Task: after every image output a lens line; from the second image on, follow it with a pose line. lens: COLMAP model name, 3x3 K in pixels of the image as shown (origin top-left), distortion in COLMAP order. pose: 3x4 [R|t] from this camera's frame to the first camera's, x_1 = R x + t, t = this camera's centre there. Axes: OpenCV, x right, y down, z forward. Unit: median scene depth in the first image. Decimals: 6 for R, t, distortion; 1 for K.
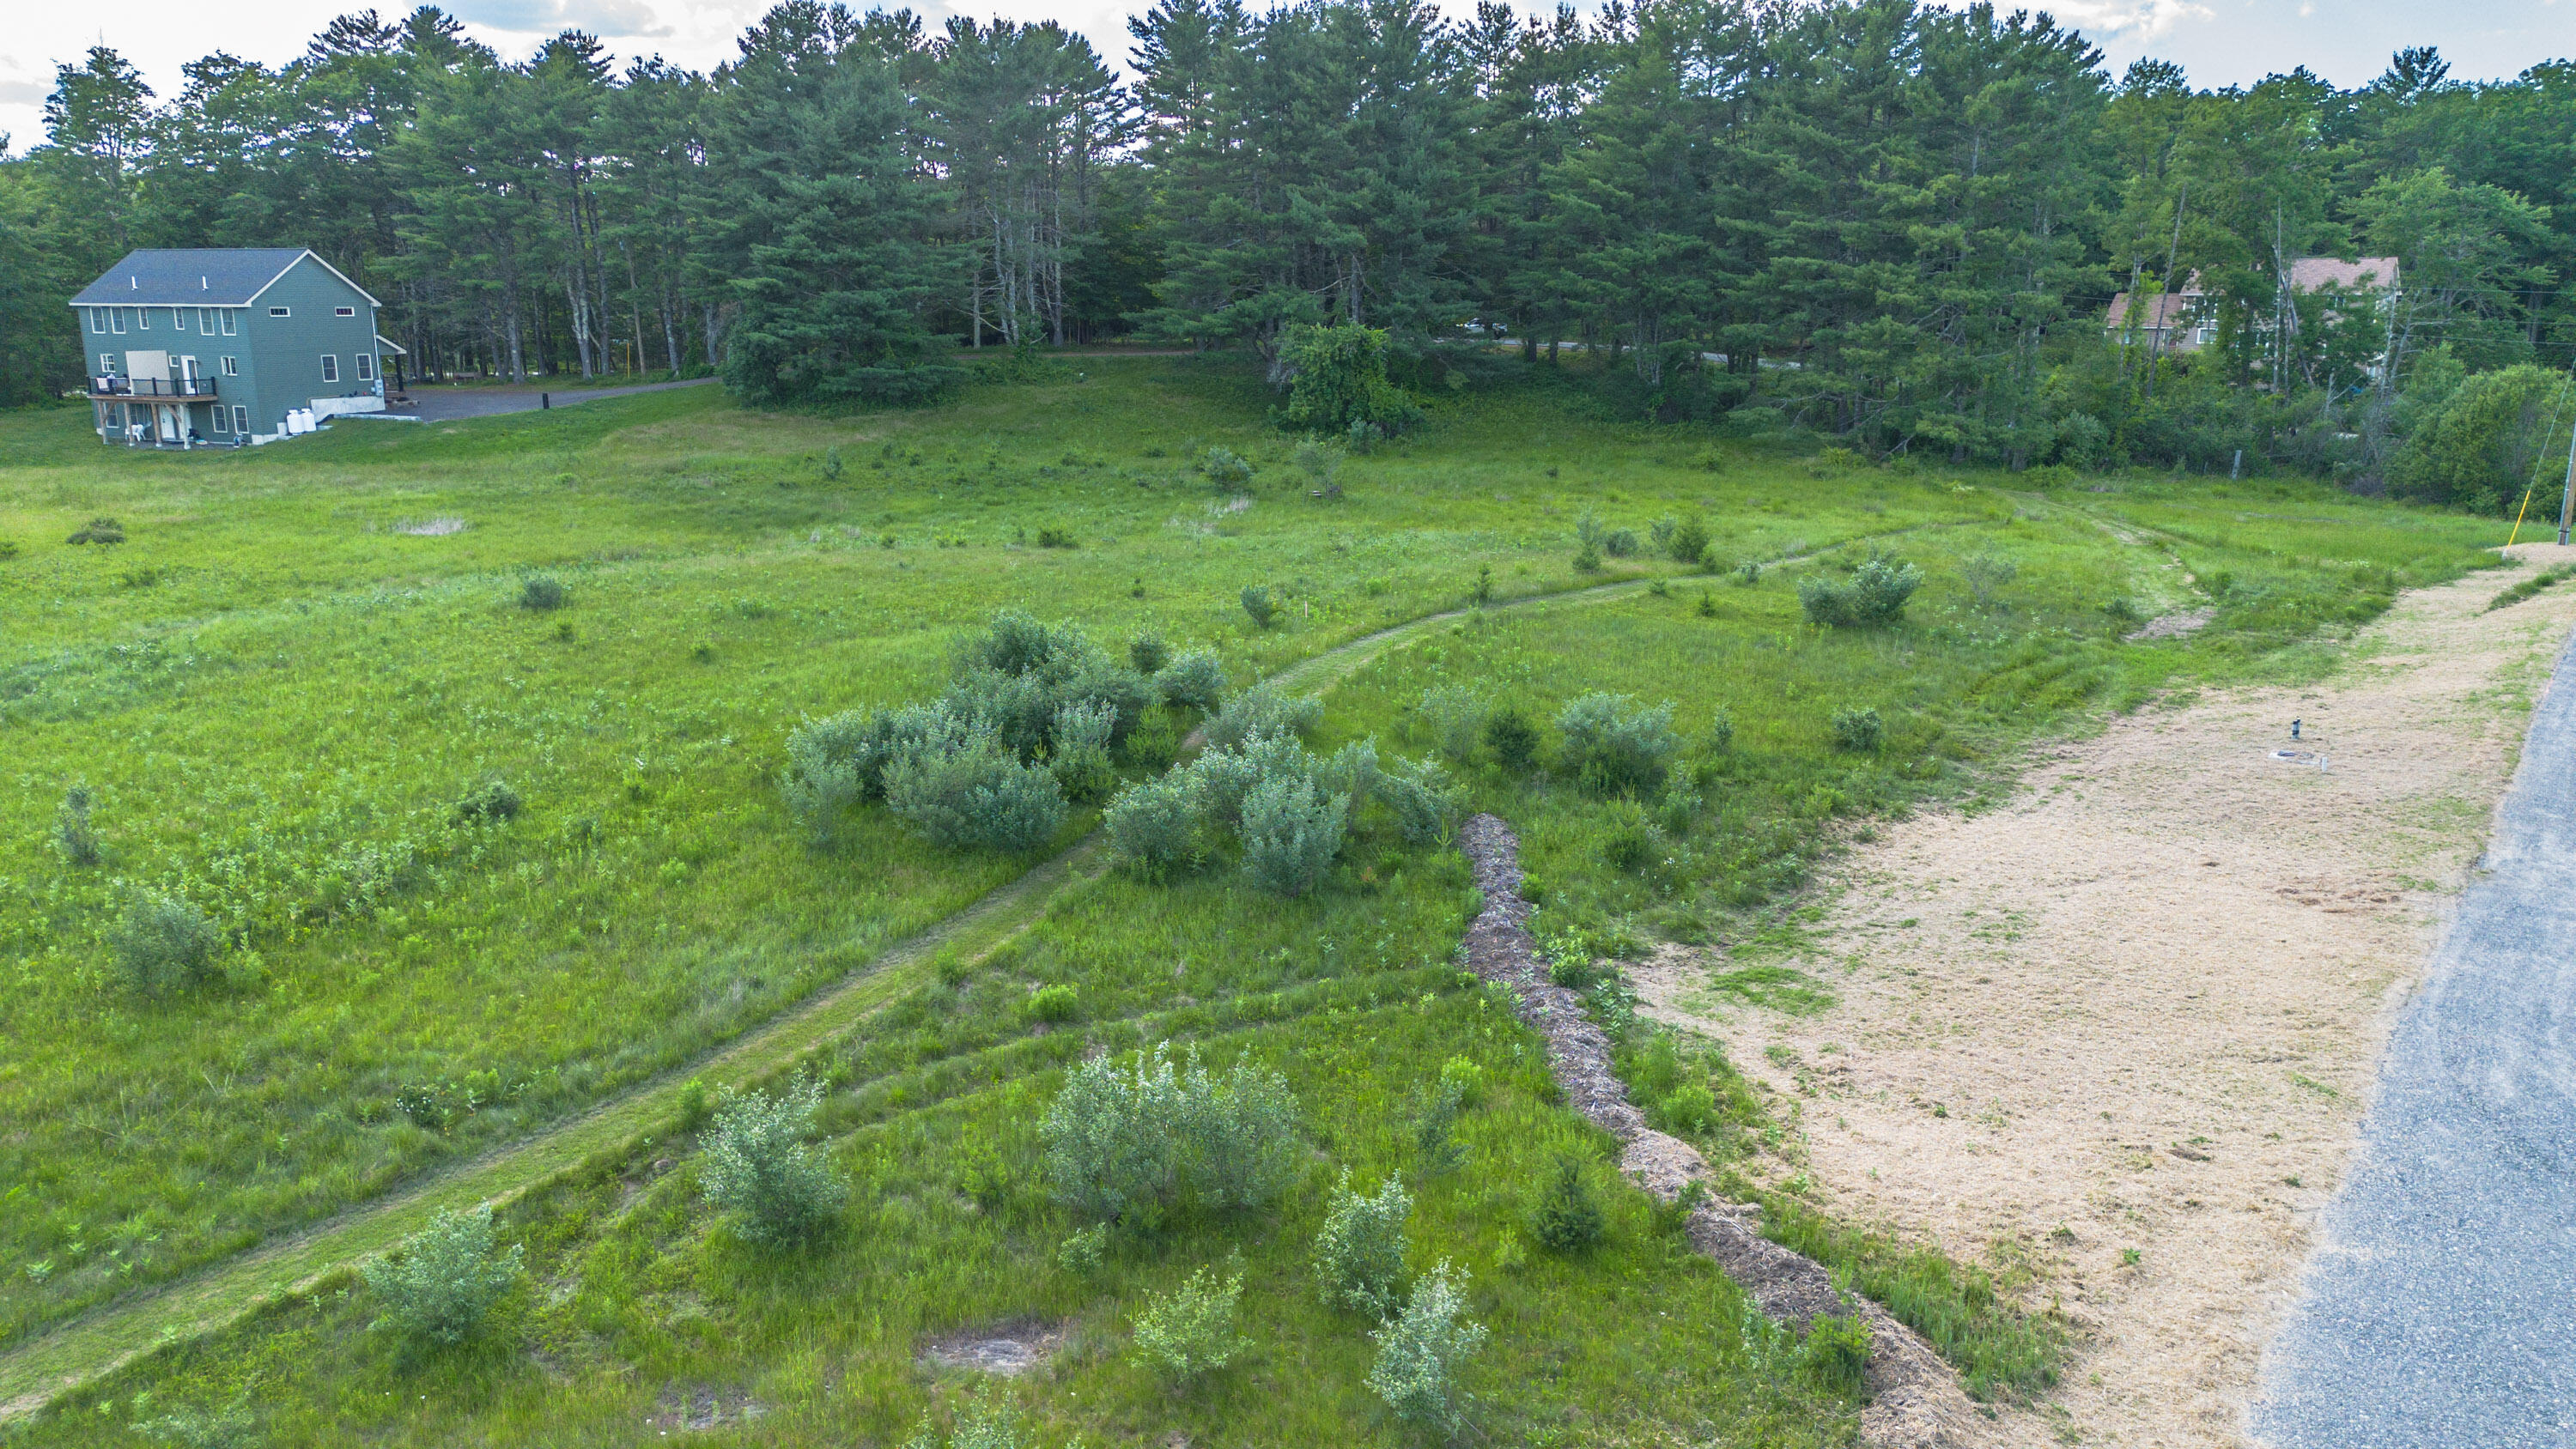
lens RADIAL K [[1828.4, 0, 1280.5], [0, 1828.4, 708.6], [0, 0, 1]] dist [0.070229, -0.068239]
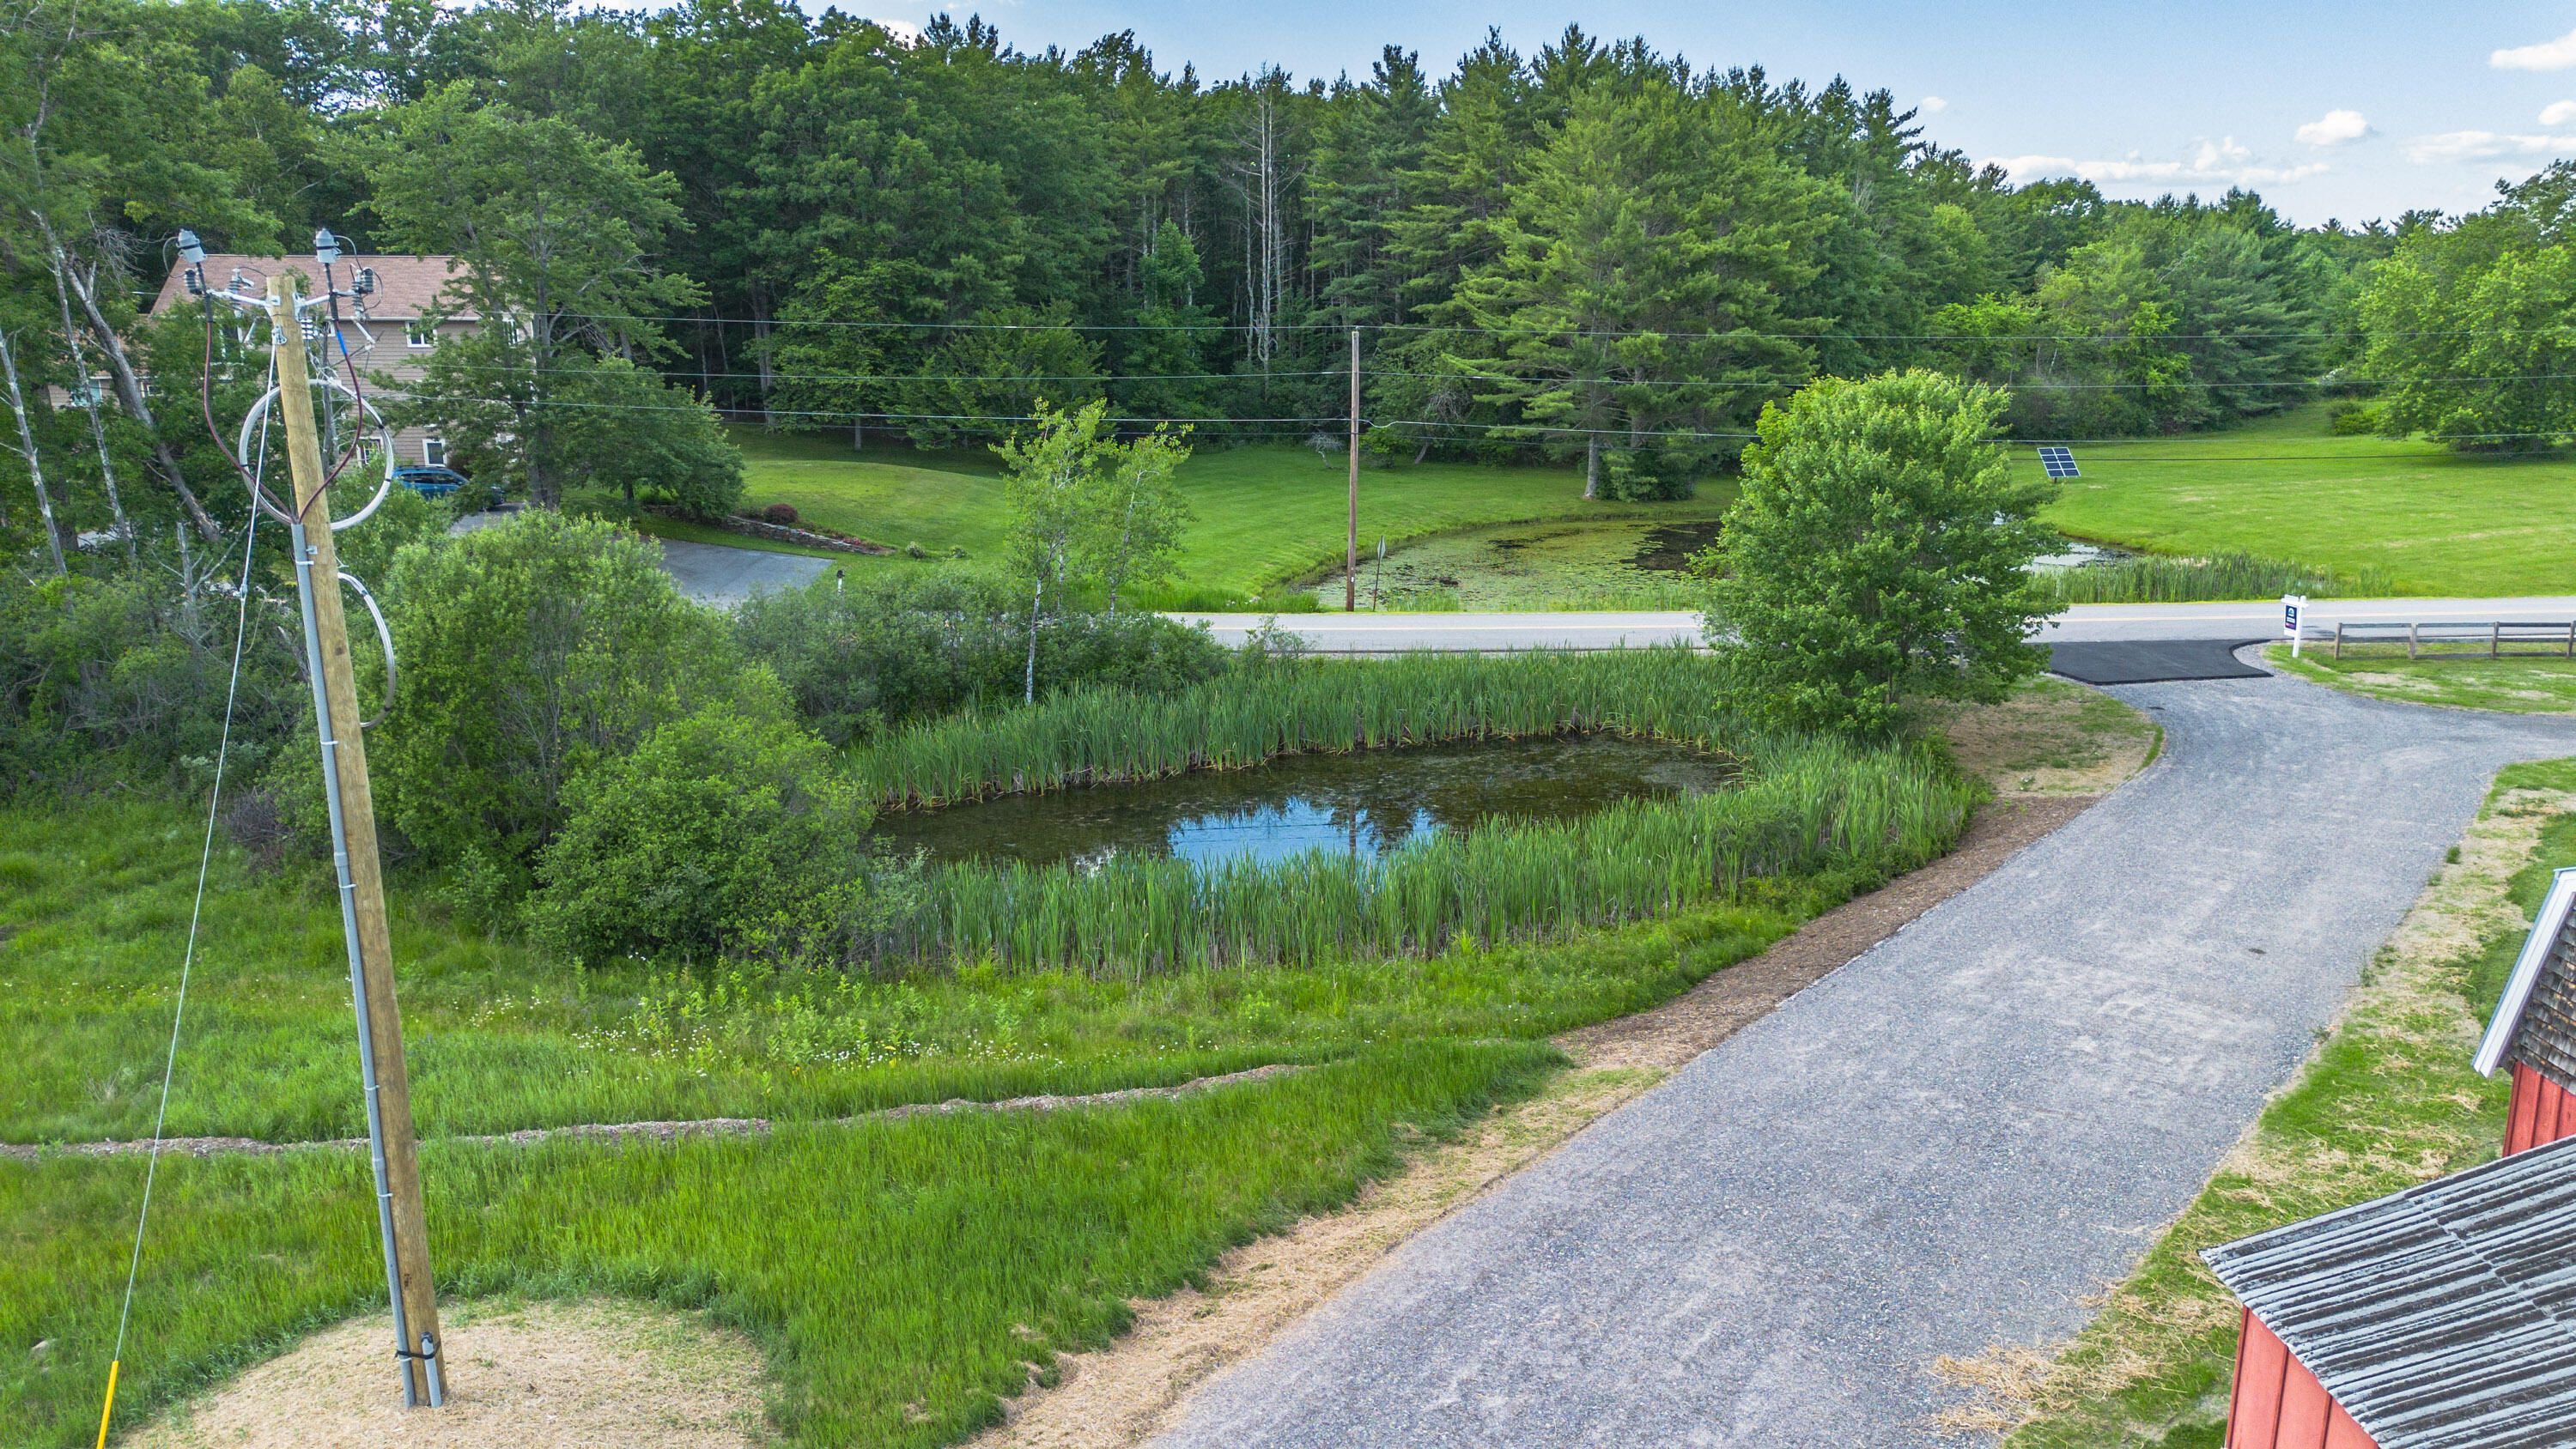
lens RADIAL K [[1828.4, 0, 1293.0], [0, 1828.4, 722.4], [0, 0, 1]] dist [0.070229, -0.068239]
pose [[0.698582, -0.160846, 0.697217, 0.779110], [0.159145, 0.984927, 0.067763, -0.219861], [-0.697607, 0.063620, 0.713651, 0.942211]]
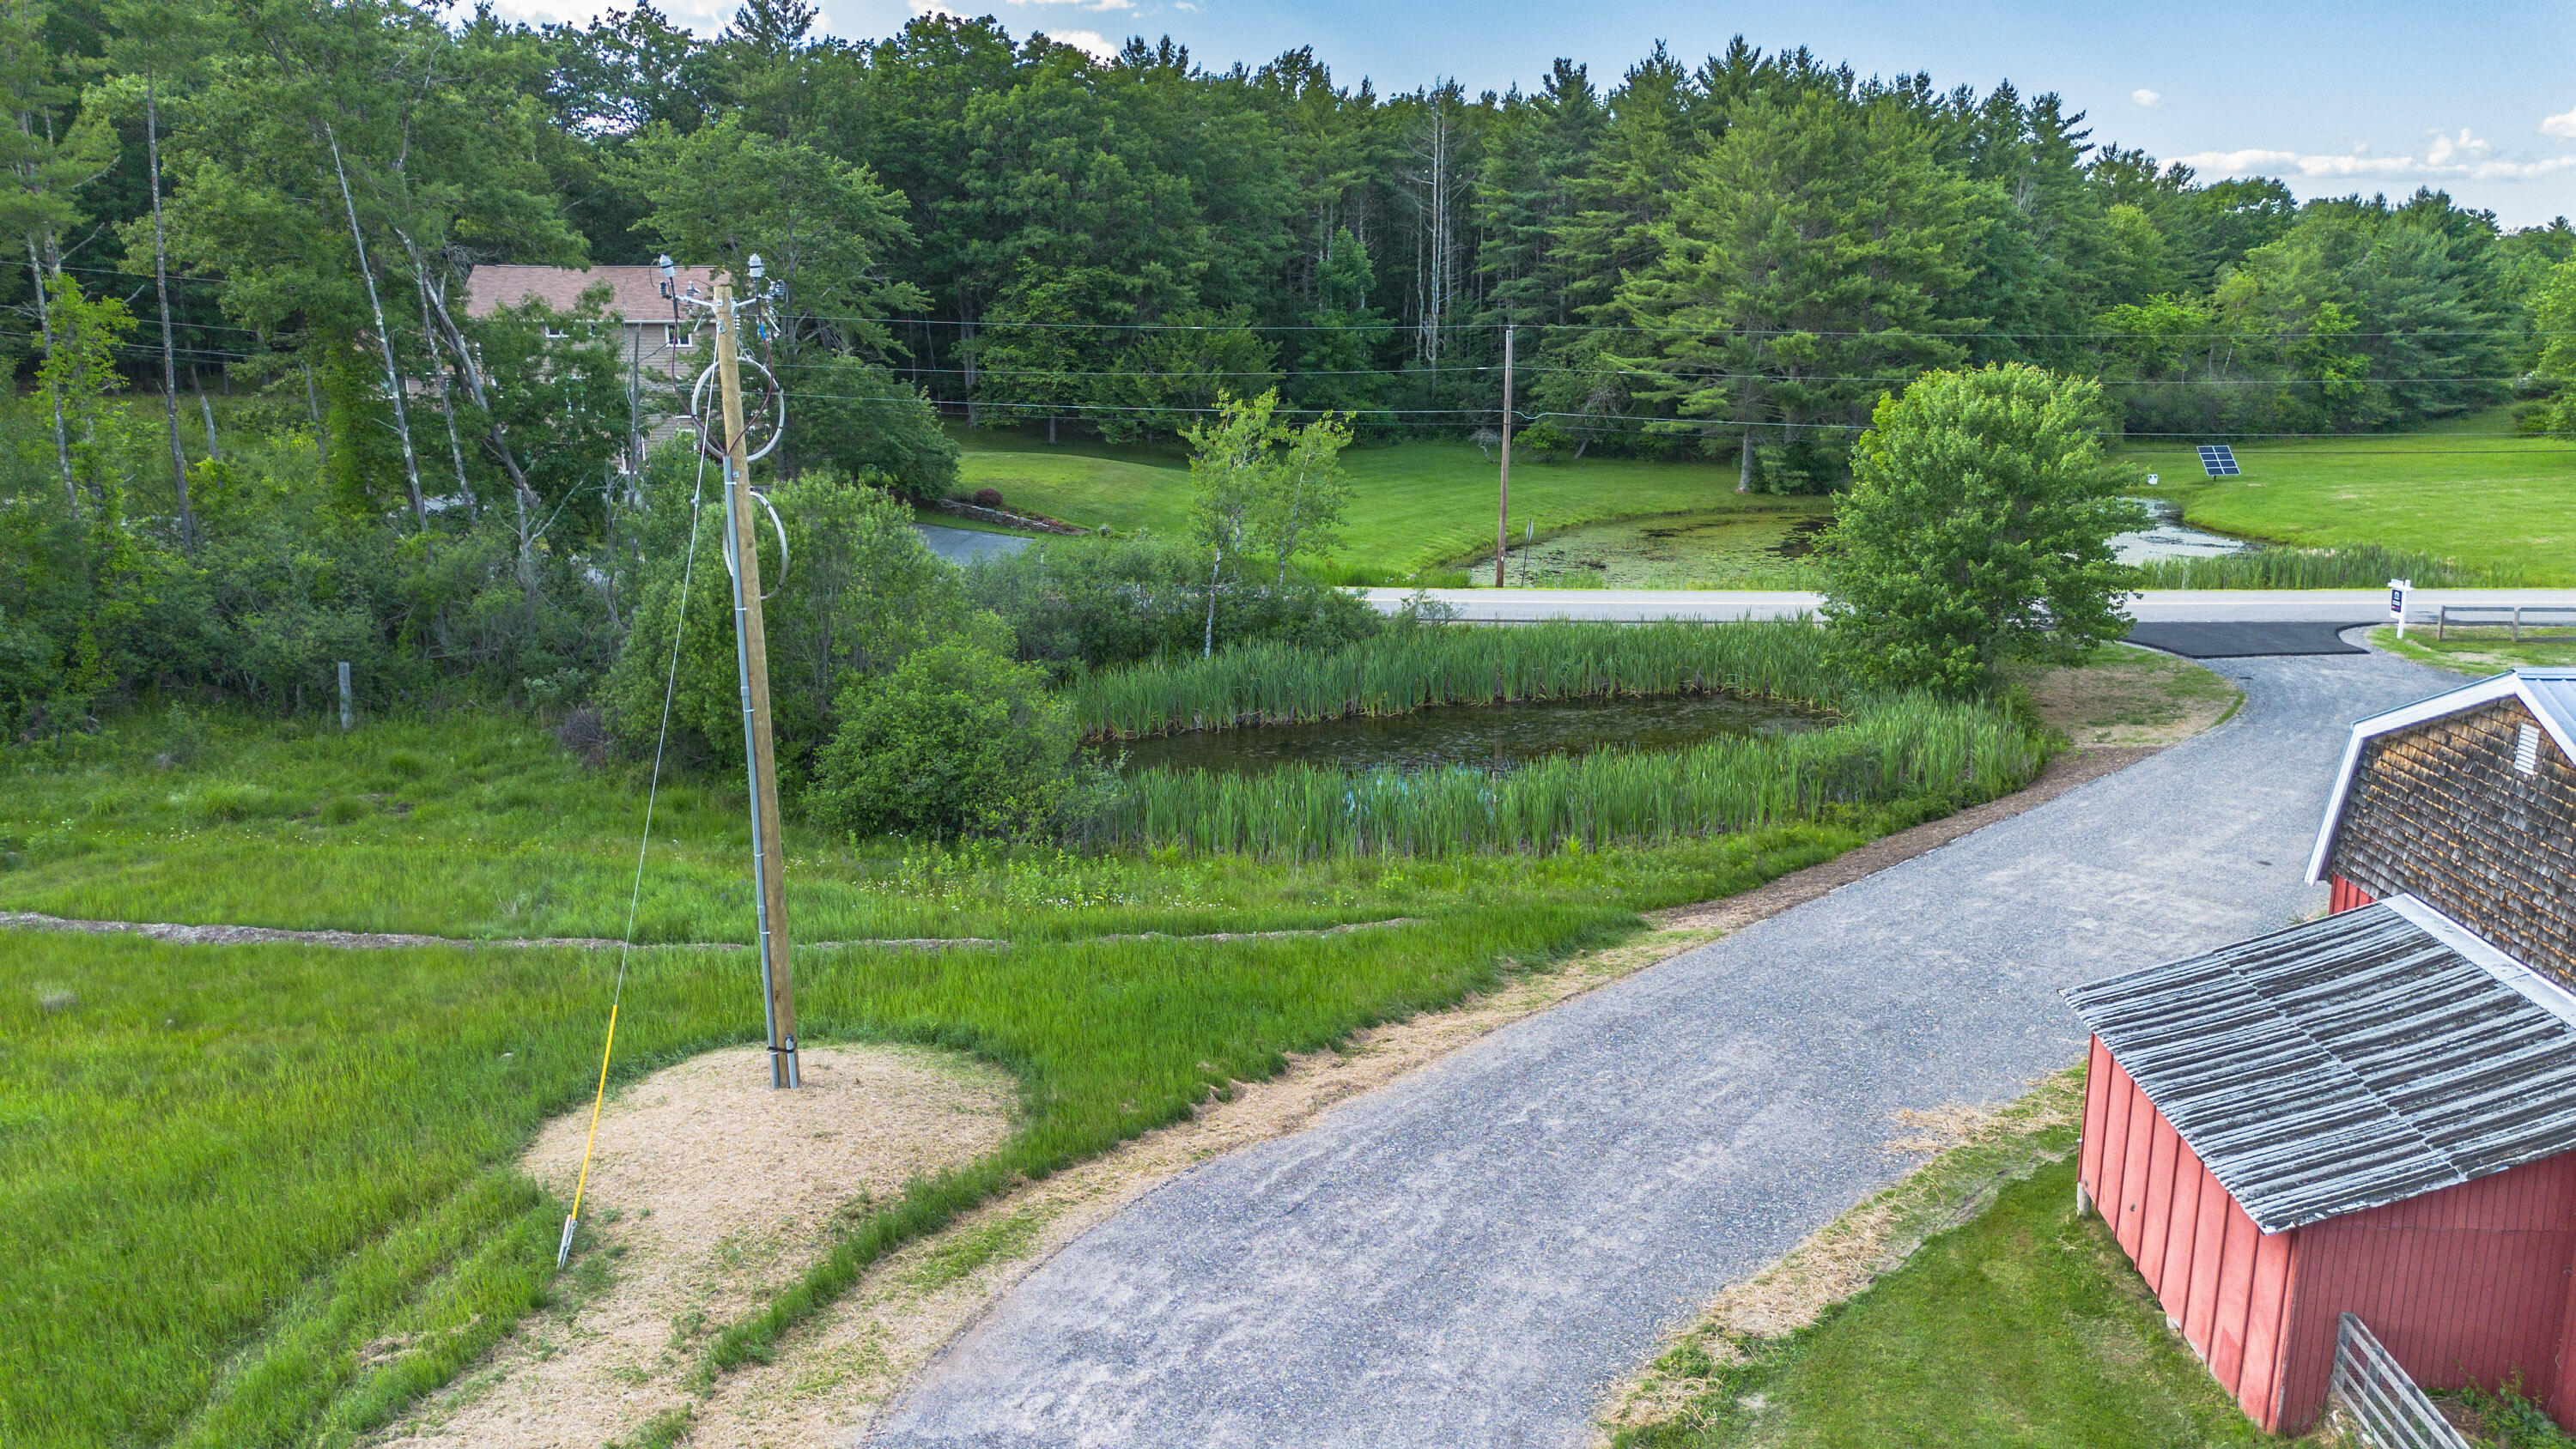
lens RADIAL K [[1828.4, 0, 1293.8], [0, 1828.4, 721.9], [0, 0, 1]] dist [0.070229, -0.068239]
pose [[0.762347, -0.145377, 0.630629, 0.707971], [0.145586, 0.987991, 0.051764, -0.200144], [-0.630581, 0.052349, 0.774356, 0.858738]]
